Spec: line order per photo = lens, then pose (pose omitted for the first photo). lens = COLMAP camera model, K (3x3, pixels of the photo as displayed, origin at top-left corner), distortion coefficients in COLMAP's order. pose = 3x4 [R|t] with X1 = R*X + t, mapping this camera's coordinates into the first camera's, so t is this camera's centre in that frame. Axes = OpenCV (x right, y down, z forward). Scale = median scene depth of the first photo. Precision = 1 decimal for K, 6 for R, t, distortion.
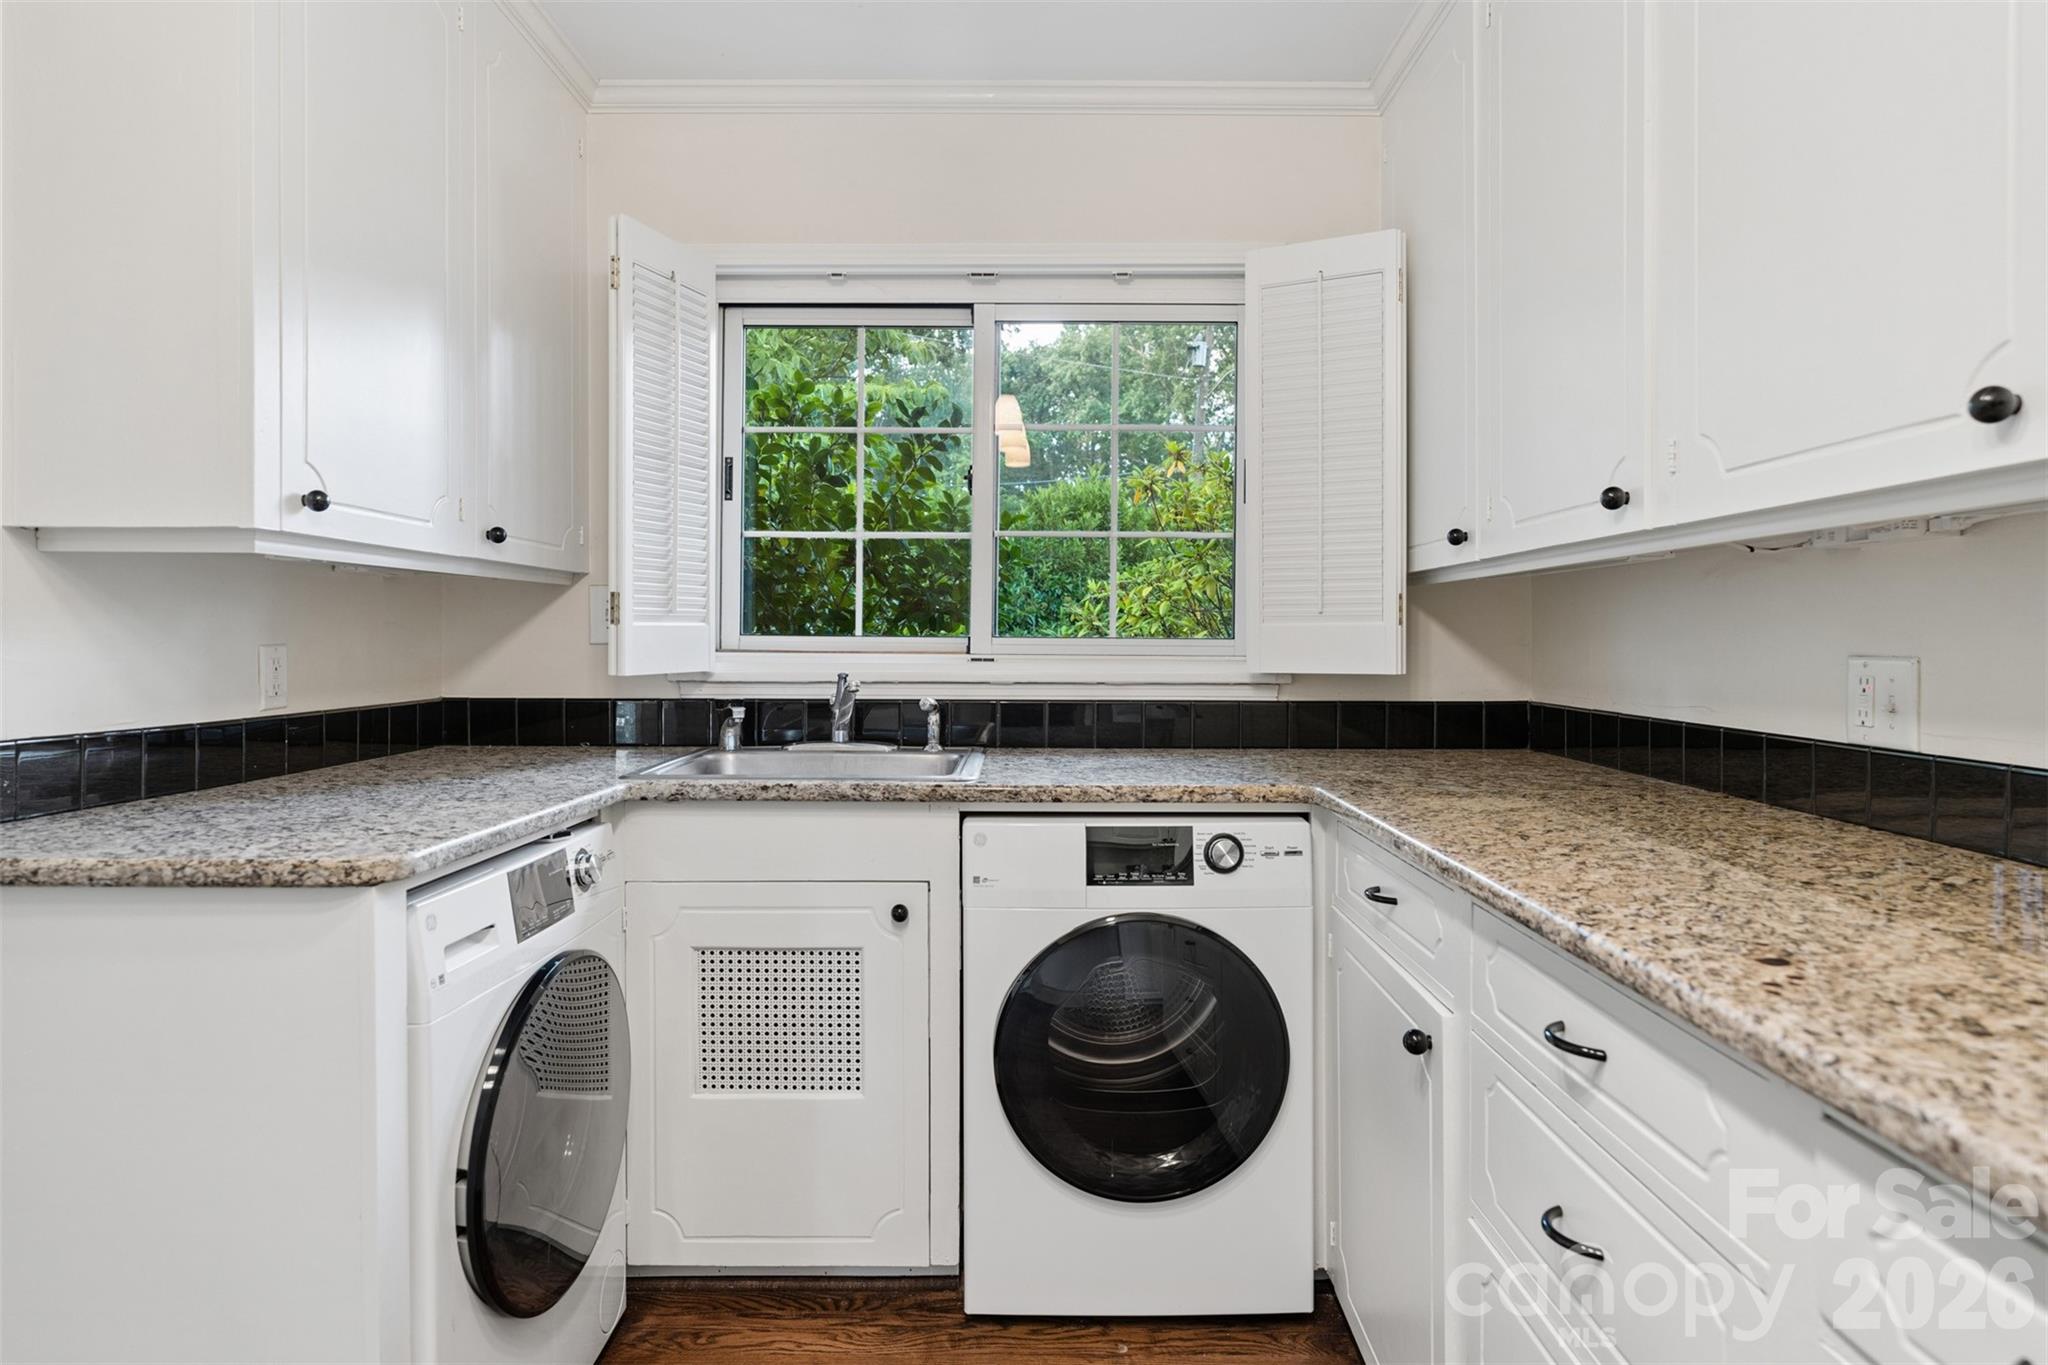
lens RADIAL K [[1151.6, 0, 1024.9], [0, 1151.6, 644.8], [0, 0, 1]] dist [-0.001444, -0.000392]
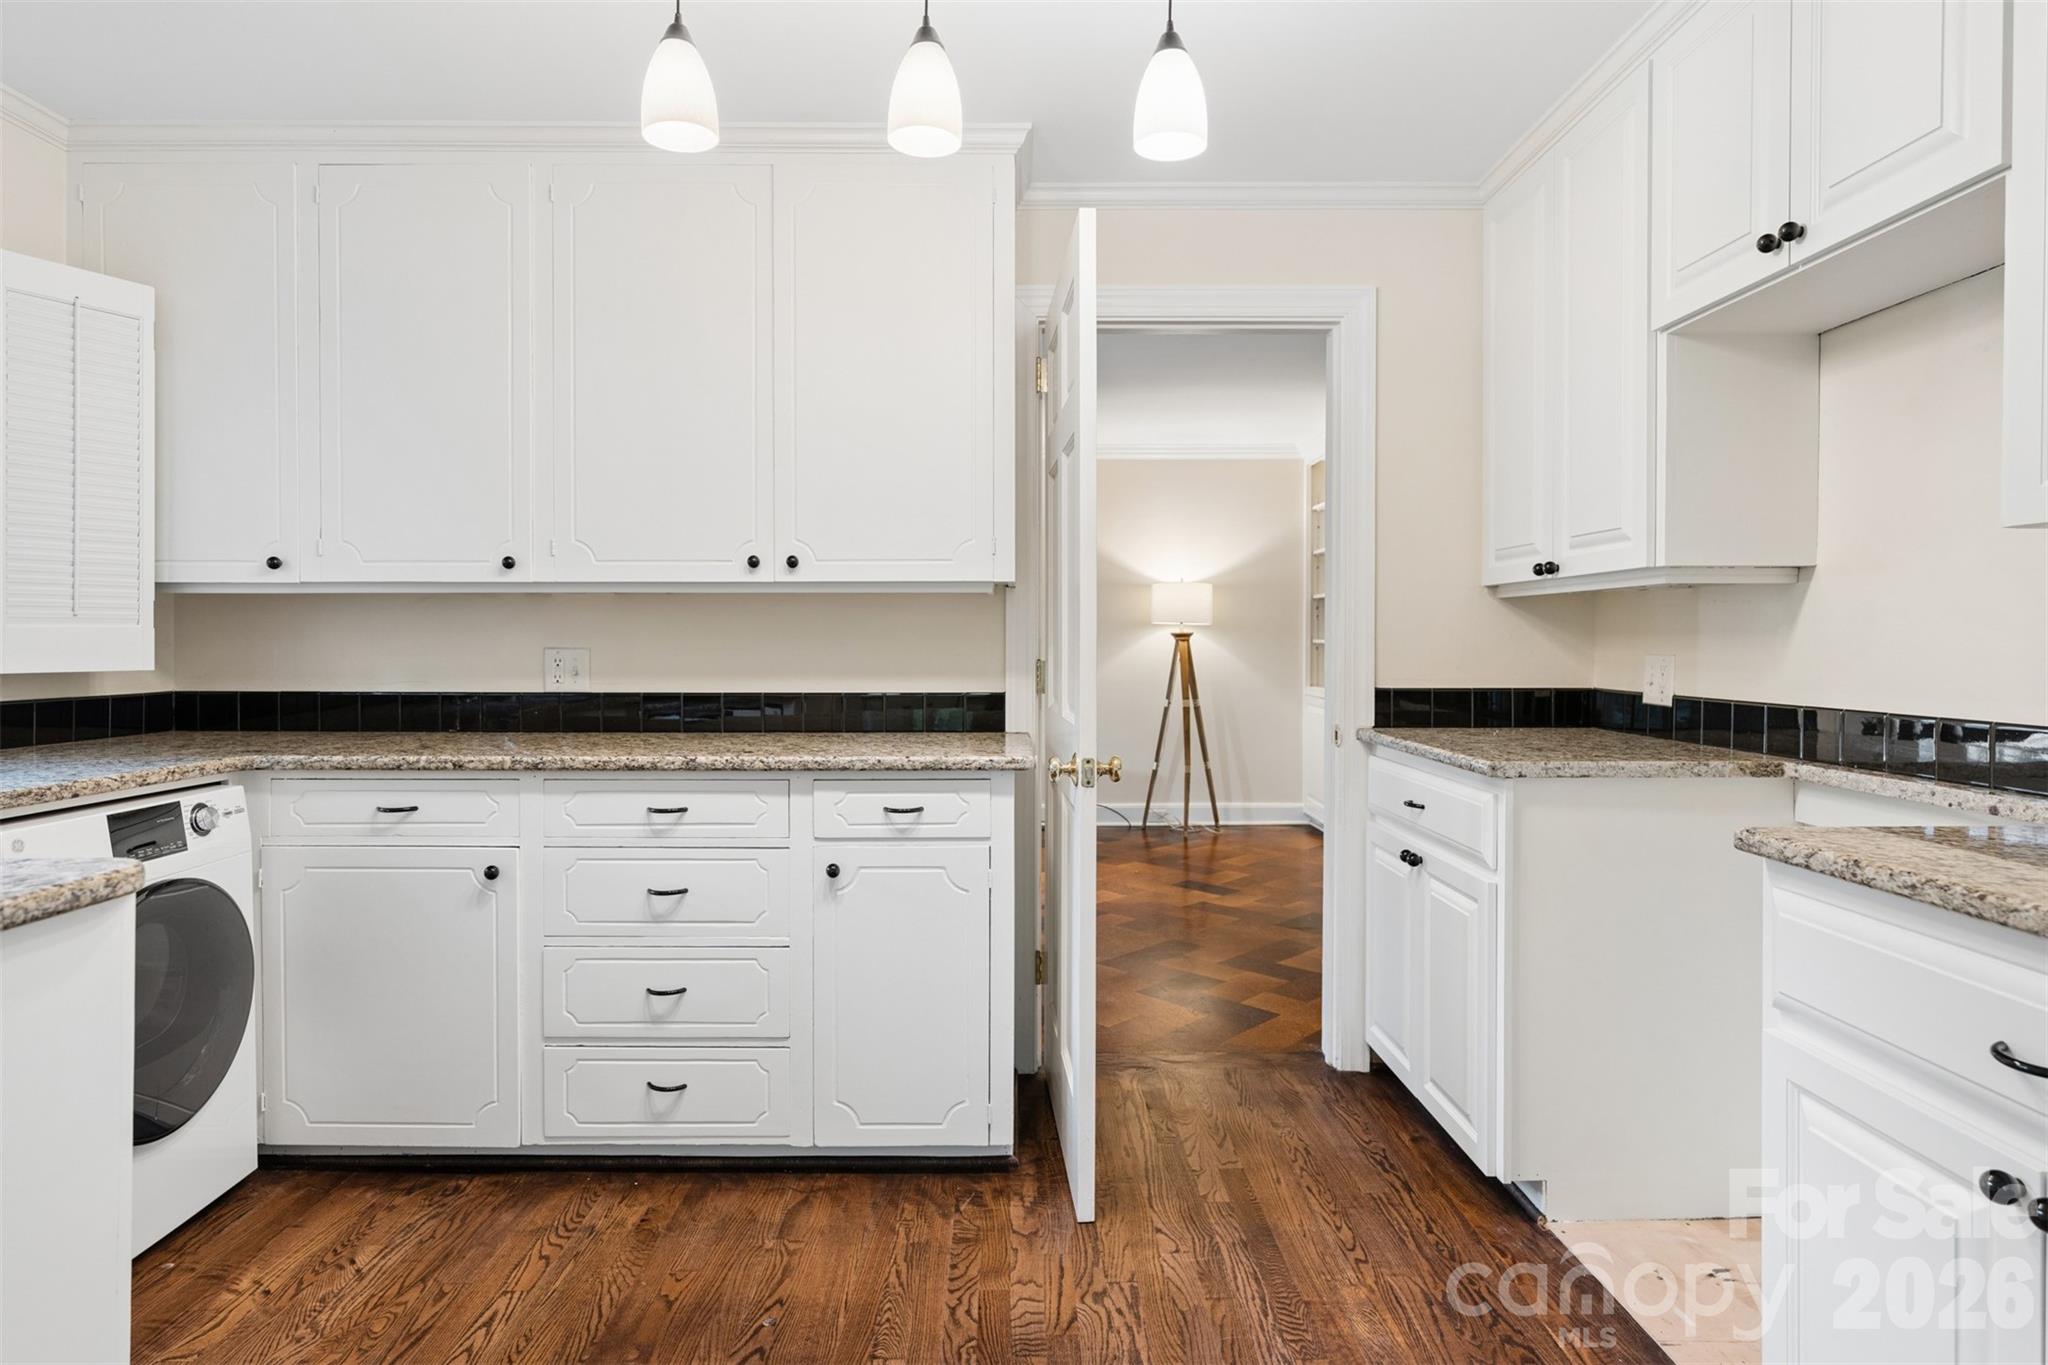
lens RADIAL K [[1151.6, 0, 1024.9], [0, 1151.6, 644.8], [0, 0, 1]] dist [-0.001444, -0.000392]
pose [[-0.018944, -0.003205, 0.999815, -1.037947], [0.002116, 0.999992, 0.003246, -0.002121], [-0.999818, 0.002177, -0.018937, 0.167066]]
